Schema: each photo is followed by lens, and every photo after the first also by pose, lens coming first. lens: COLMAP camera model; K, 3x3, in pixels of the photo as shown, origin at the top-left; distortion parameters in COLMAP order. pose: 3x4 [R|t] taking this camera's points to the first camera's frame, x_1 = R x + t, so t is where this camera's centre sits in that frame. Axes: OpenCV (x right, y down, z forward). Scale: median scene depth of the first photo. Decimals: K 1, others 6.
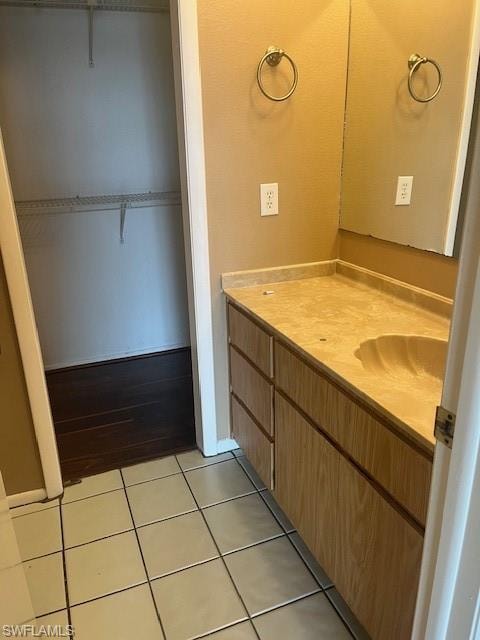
lens RADIAL K [[472.4, 0, 240.0], [0, 472.4, 320.0], [0, 0, 1]] dist [0.032949, -0.001282]
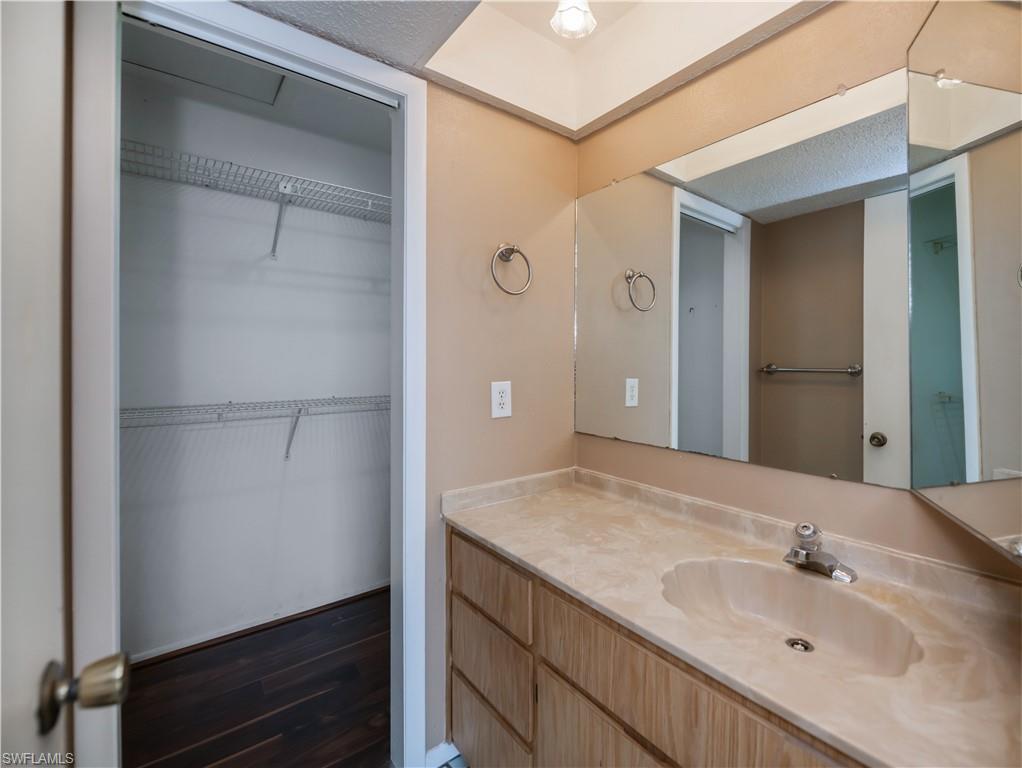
lens RADIAL K [[383.3, 0, 511.0], [0, 383.3, 384.0], [0, 0, 1]] dist [0.001465, -0.000014]
pose [[0.945105, 0.023651, 0.325909, -0.147263], [0.087621, 0.942508, -0.322492, -0.056481], [-0.314799, 0.333346, 0.888697, 0.372060]]
